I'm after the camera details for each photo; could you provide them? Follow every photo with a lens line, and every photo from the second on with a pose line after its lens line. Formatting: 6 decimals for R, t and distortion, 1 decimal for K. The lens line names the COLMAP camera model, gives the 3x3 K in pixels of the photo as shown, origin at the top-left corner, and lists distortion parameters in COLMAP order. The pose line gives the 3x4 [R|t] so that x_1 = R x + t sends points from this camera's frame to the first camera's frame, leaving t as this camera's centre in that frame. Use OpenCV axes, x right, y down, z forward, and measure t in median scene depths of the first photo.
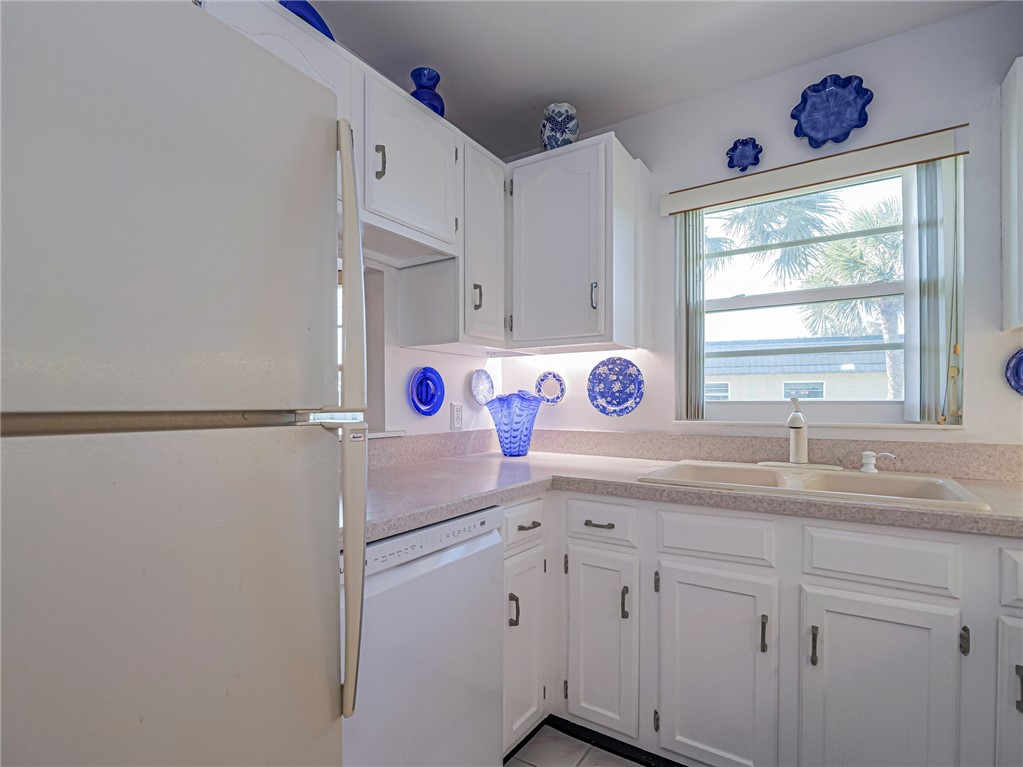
lens RADIAL K [[505.6, 0, 497.8], [0, 505.6, 404.3], [0, 0, 1]] dist [-0.014859, -0.000223]
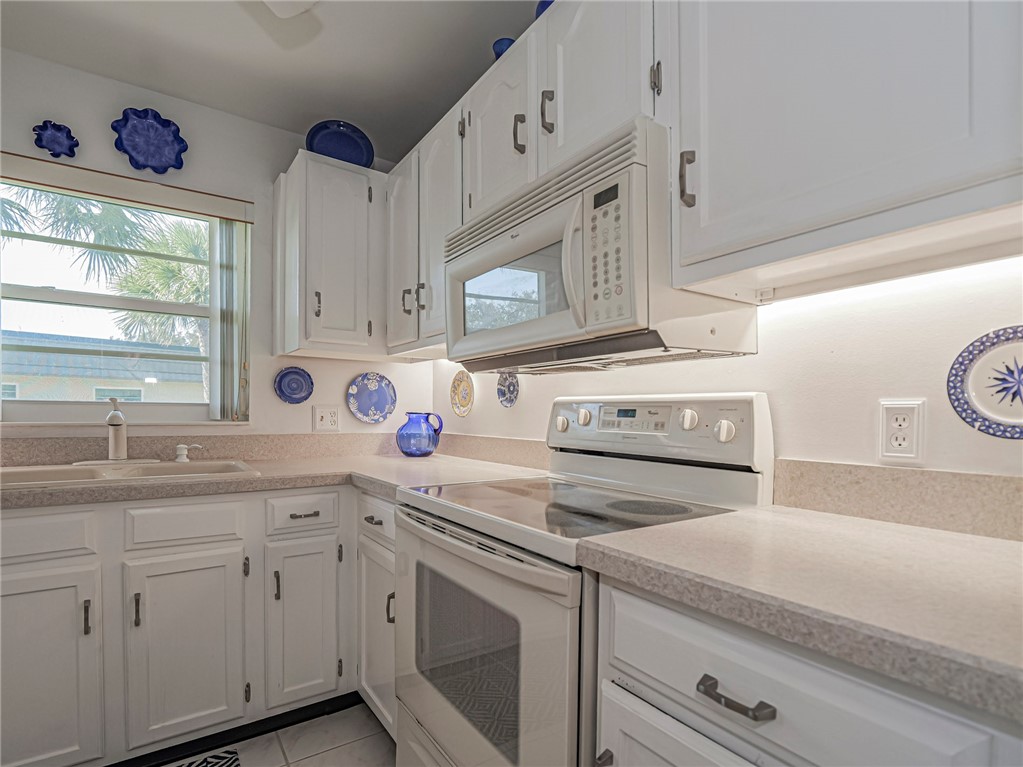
lens RADIAL K [[505.6, 0, 521.5], [0, 505.6, 420.6], [0, 0, 1]] dist [-0.014859, -0.000223]
pose [[0.338780, -0.009789, 0.940815, -0.110096], [-0.004207, 0.999920, 0.011919, 0.018357], [-0.940856, -0.007996, 0.338712, -0.164496]]
